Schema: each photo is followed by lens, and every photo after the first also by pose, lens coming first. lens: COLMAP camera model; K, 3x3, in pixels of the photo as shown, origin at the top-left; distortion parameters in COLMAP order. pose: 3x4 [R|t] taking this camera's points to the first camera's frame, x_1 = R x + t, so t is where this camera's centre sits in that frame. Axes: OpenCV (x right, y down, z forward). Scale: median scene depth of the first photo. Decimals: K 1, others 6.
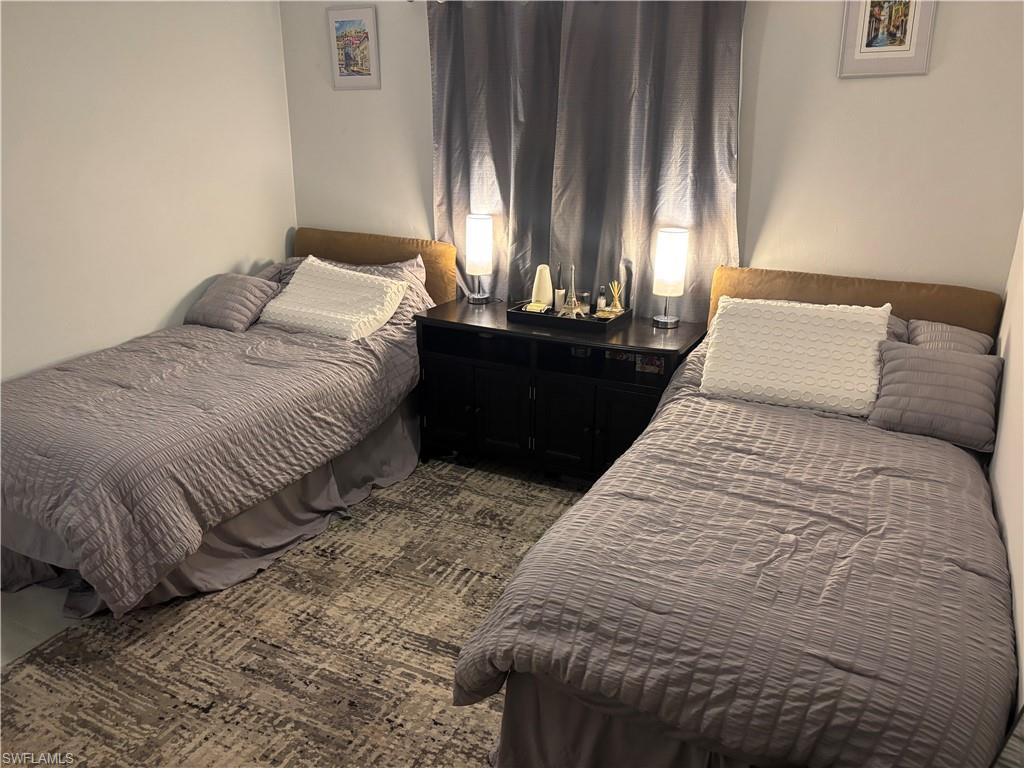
lens RADIAL K [[779.5, 0, 509.9], [0, 779.5, 390.3], [0, 0, 1]] dist [0.022905, -0.028677]
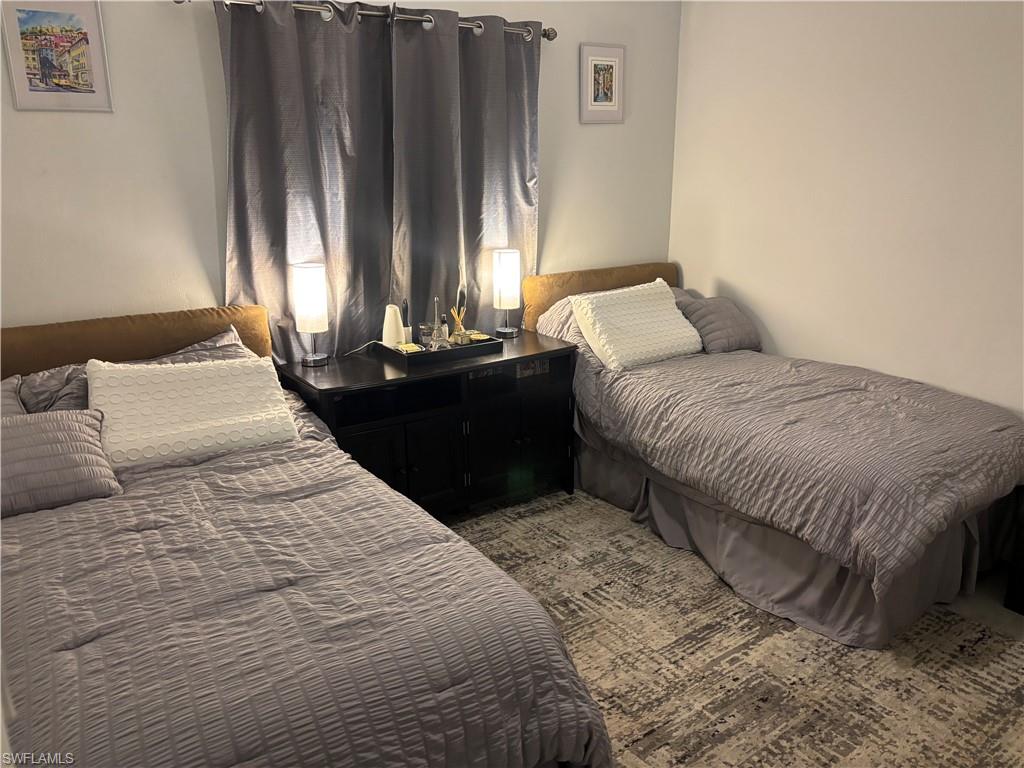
lens RADIAL K [[779.5, 0, 509.6], [0, 779.5, 376.6], [0, 0, 1]] dist [0.022905, -0.028677]
pose [[0.465962, -0.241955, 0.851080, -0.733378], [0.297934, 0.948619, 0.106568, -0.140107], [-0.833136, 0.203909, 0.514107, 0.423673]]
